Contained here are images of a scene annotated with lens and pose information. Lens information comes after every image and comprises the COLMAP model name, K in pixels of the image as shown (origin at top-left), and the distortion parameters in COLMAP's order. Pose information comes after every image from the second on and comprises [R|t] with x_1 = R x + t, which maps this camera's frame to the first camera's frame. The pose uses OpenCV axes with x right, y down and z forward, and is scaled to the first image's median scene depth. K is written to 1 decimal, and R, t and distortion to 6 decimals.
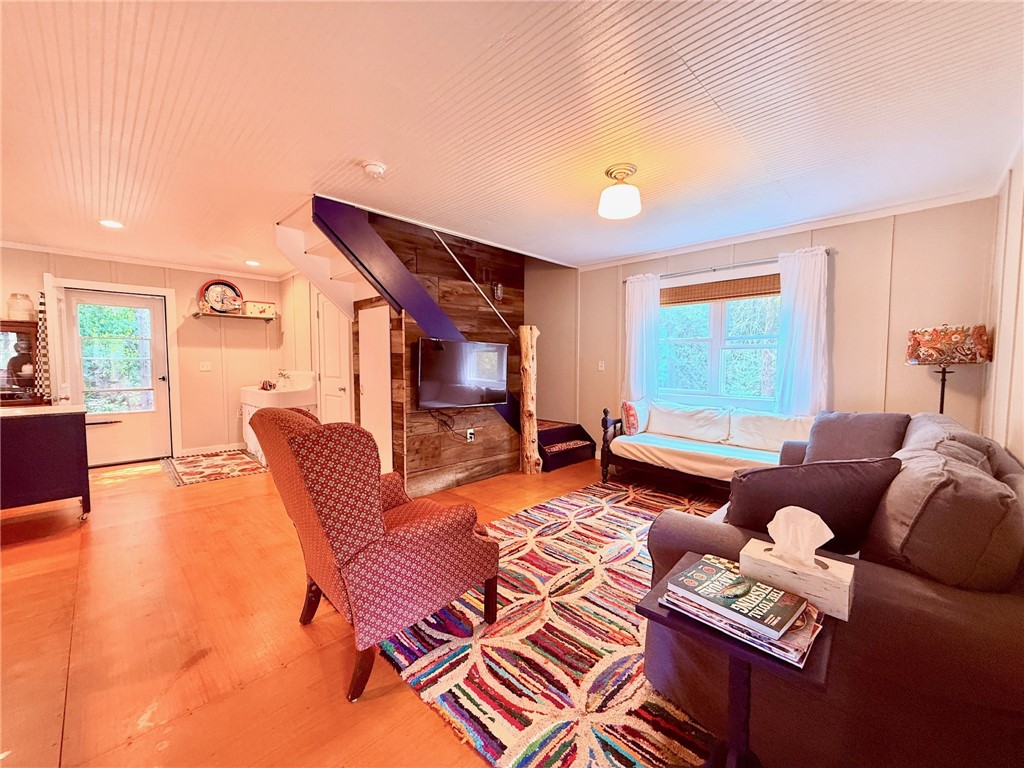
lens RADIAL K [[407.9, 0, 509.3], [0, 407.9, 383.9], [0, 0, 1]] dist [0.000221, 0.000077]
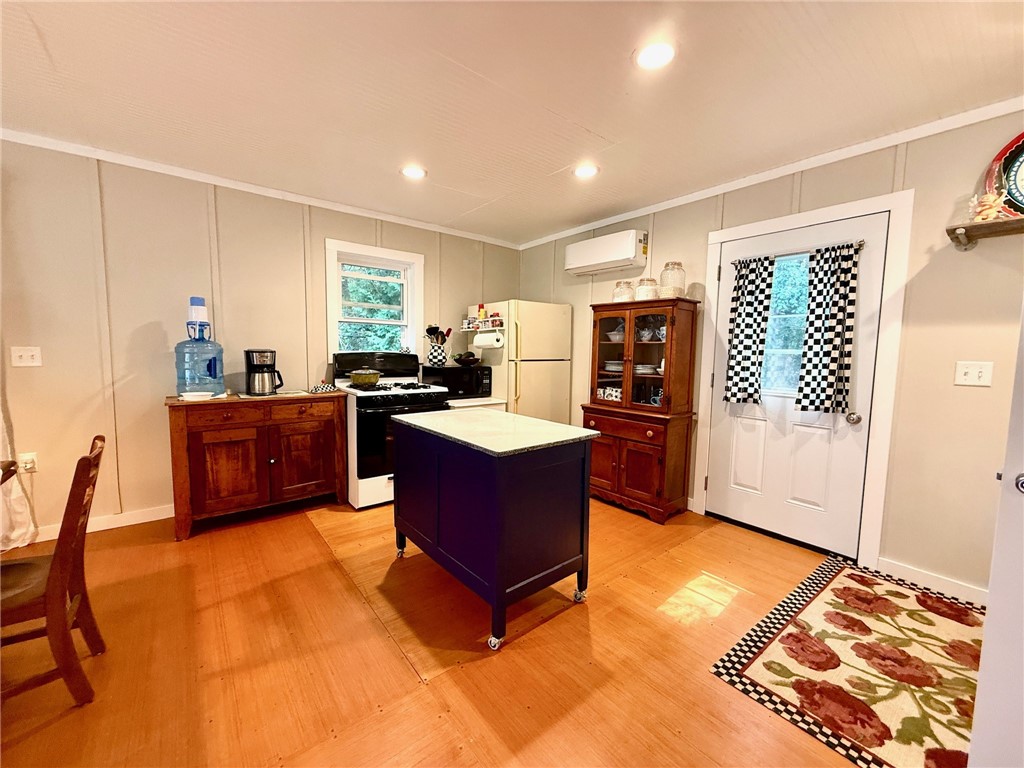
lens RADIAL K [[407.9, 0, 509.3], [0, 407.9, 383.9], [0, 0, 1]] dist [0.000221, 0.000077]
pose [[-0.122176, 0.082789, -0.989050, -0.514590], [-0.072044, 0.993146, 0.092031, -0.060960], [0.989890, 0.082499, -0.115375, 1.004045]]
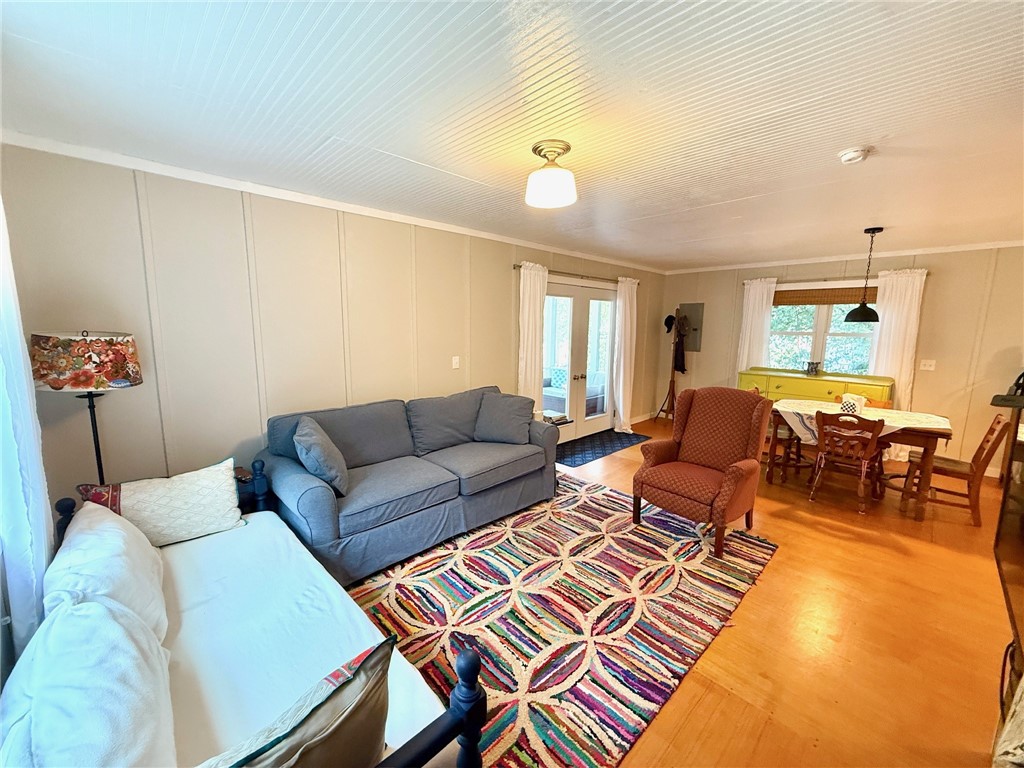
lens RADIAL K [[407.9, 0, 509.3], [0, 407.9, 383.9], [0, 0, 1]] dist [0.000221, 0.000077]
pose [[-0.999552, -0.016512, 0.024978, 0.256922], [-0.011163, 0.979566, 0.200815, -0.180695], [-0.027783, 0.200446, -0.979311, 1.472885]]
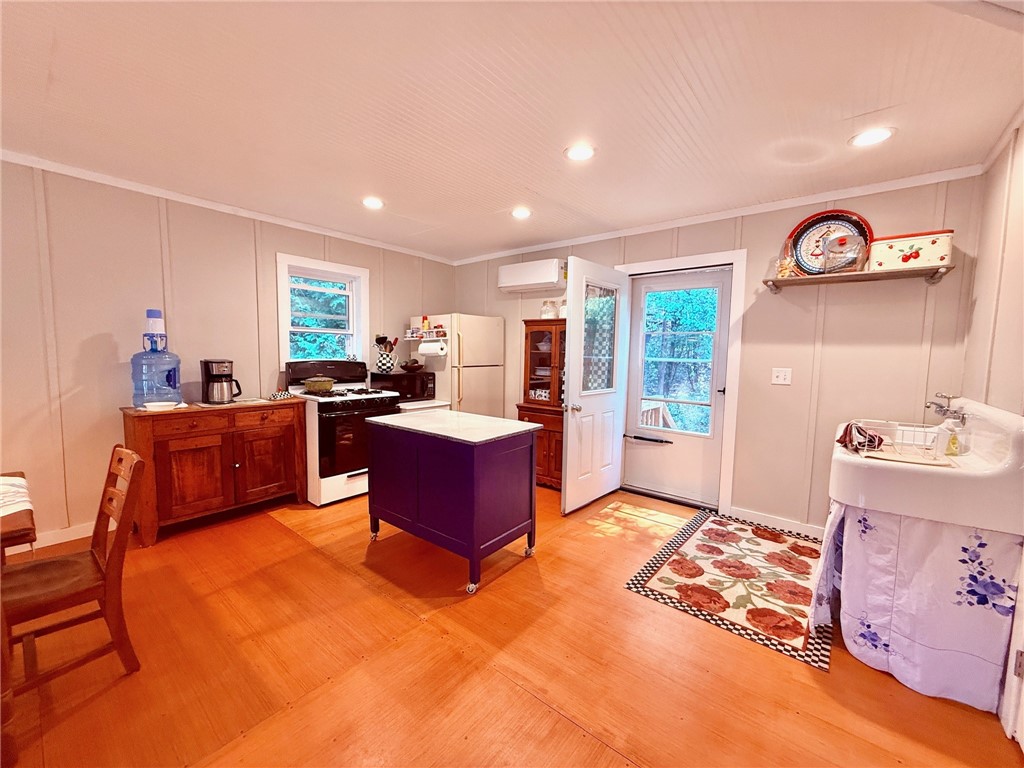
lens RADIAL K [[407.9, 0, 509.3], [0, 407.9, 383.9], [0, 0, 1]] dist [0.000221, 0.000077]
pose [[0.088365, 0.082898, -0.992633, -0.349442], [-0.072509, 0.994422, 0.076592, -0.079227], [0.993446, 0.065207, 0.093883, 0.929522]]
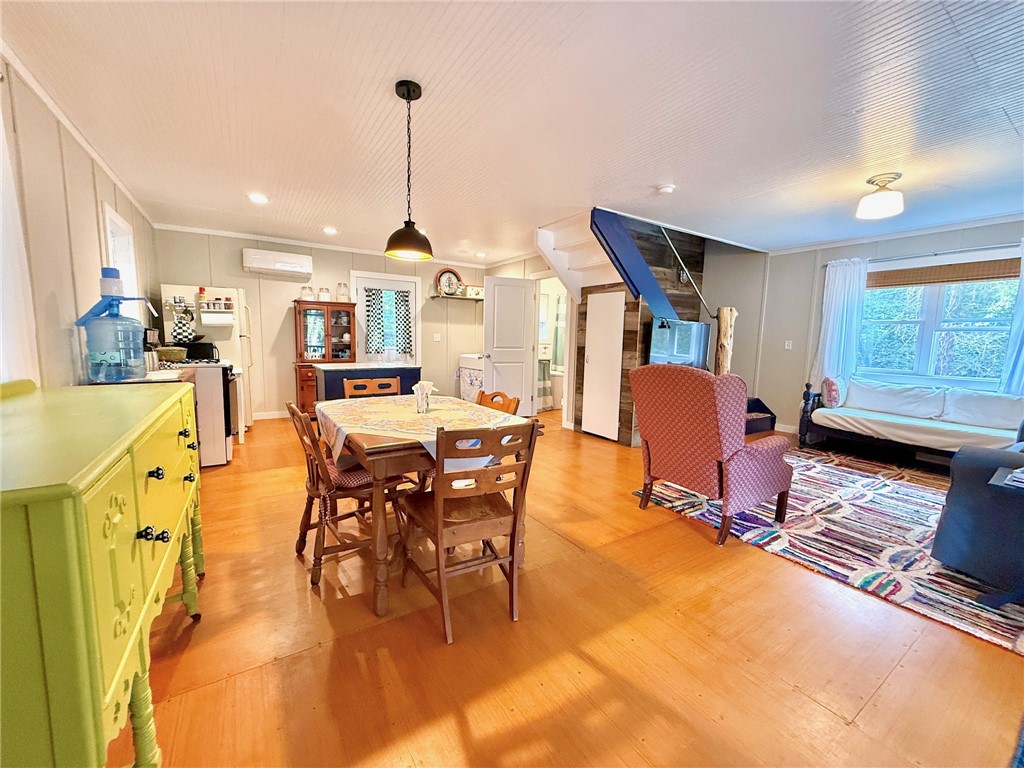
lens RADIAL K [[407.9, 0, 509.3], [0, 407.9, 383.9], [0, 0, 1]] dist [0.000221, 0.000077]
pose [[0.975418, 0.044961, -0.215728, -0.393778], [-0.032718, 0.997663, 0.059991, 0.028133], [0.217921, -0.051458, 0.974609, -0.328117]]
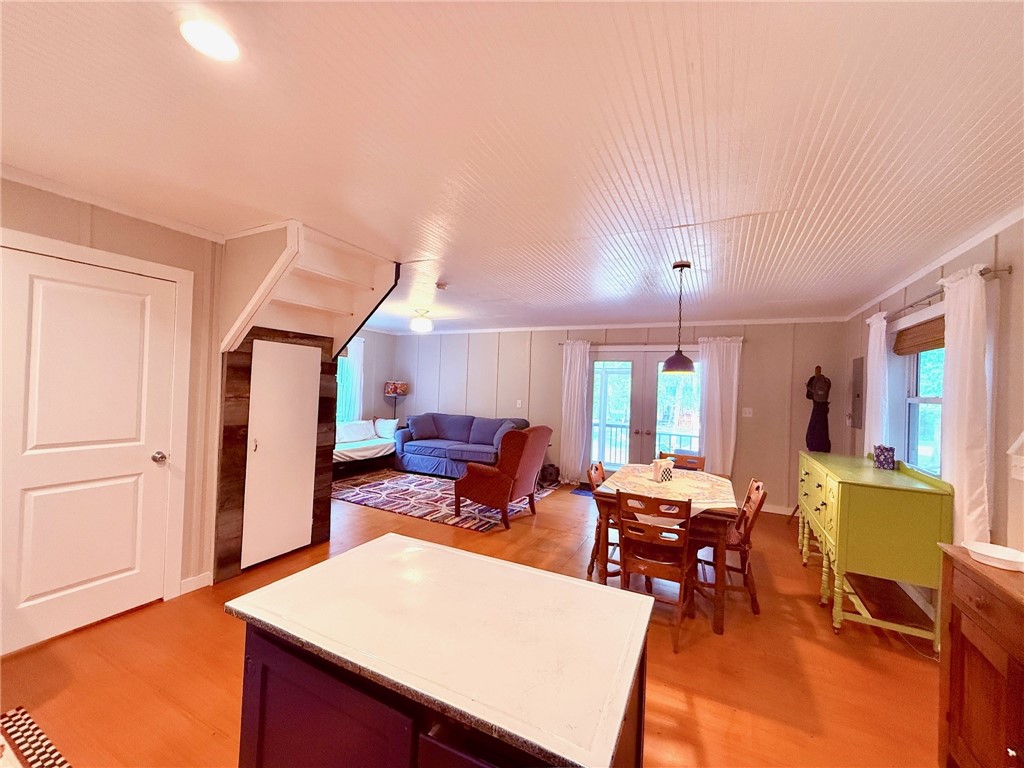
lens RADIAL K [[407.9, 0, 509.3], [0, 407.9, 383.9], [0, 0, 1]] dist [0.000221, 0.000077]
pose [[-0.302177, -0.005333, 0.953237, -1.493898], [0.014239, 0.999848, 0.010108, -0.121357], [-0.953146, 0.016627, -0.302055, 0.952234]]
